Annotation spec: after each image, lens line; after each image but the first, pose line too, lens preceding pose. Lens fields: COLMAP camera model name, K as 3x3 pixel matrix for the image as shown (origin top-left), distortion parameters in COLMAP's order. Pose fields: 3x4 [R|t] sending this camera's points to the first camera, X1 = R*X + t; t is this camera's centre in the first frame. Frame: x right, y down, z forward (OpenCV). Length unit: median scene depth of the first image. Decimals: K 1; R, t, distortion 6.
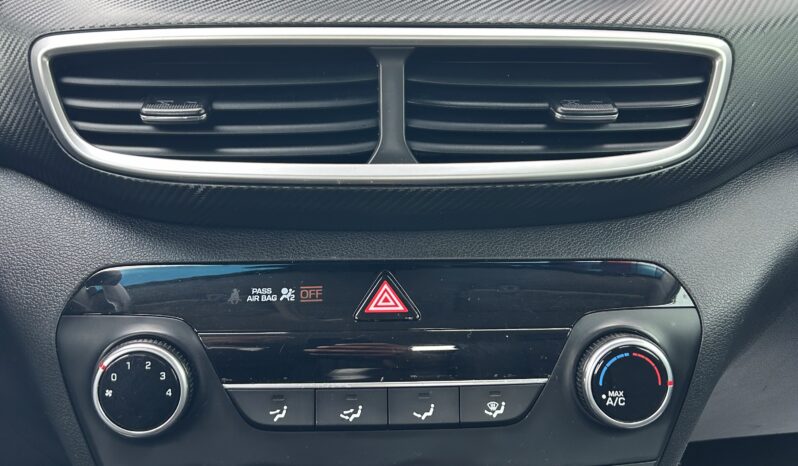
lens RADIAL K [[815.7, 0, 387.9], [0, 815.7, 232.5], [0, 0, 1]] dist [0.175905, -0.655053]
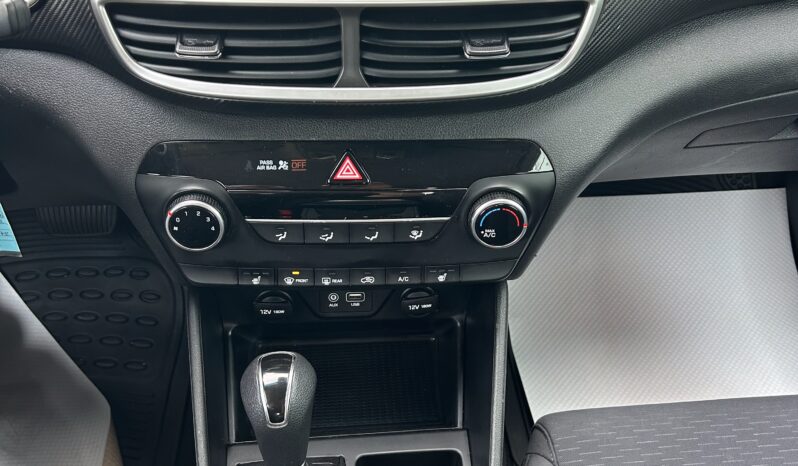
lens RADIAL K [[815.7, 0, 387.9], [0, 815.7, 232.5], [0, 0, 1]] dist [0.175905, -0.655053]
pose [[0.999722, 0.021626, -0.009439, 0.089935], [-0.014678, 0.883143, 0.468875, -0.534466], [0.018476, -0.468606, 0.883214, -0.405261]]
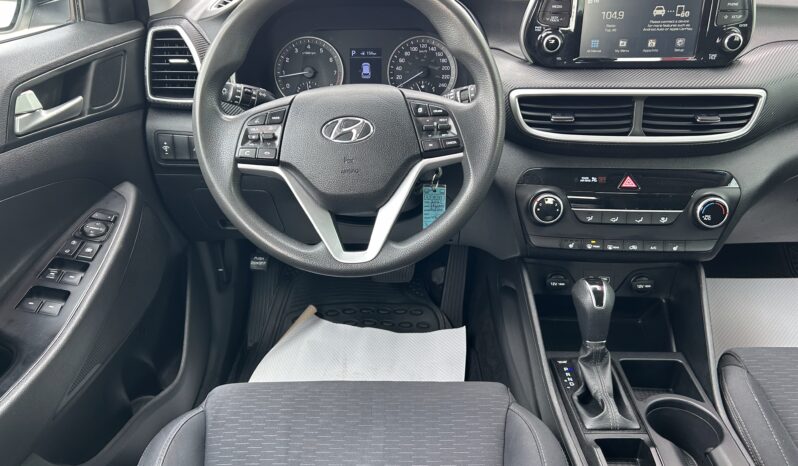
lens RADIAL K [[623.8, 0, 379.4], [0, 623.8, 235.3], [0, 0, 1]] dist [0.004439, 0.000128]
pose [[0.989480, 0.043294, -0.138037, -0.575207], [-0.013388, 0.977479, 0.210607, -0.194496], [0.144047, -0.206543, 0.967776, -1.353028]]
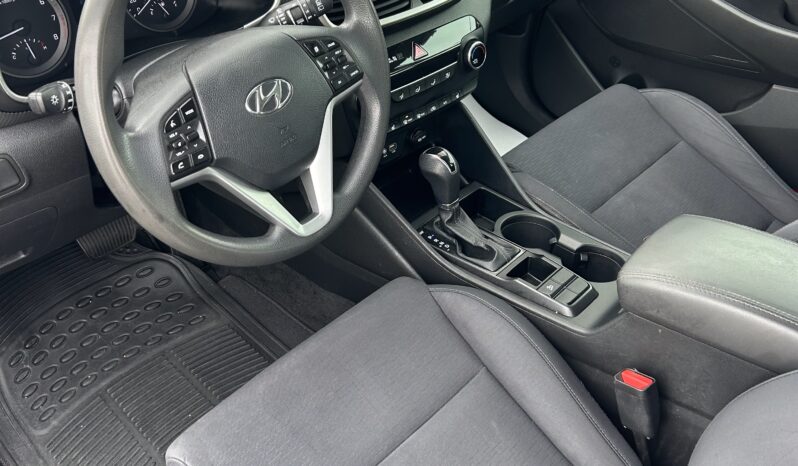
lens RADIAL K [[815.7, 0, 387.9], [0, 815.7, 232.5], [0, 0, 1]] dist [0.175905, -0.655053]
pose [[0.745732, -0.394076, 0.537203, -2.035834], [0.146467, 0.883558, 0.444830, -0.715052], [-0.649947, -0.253041, 0.716617, -1.331544]]
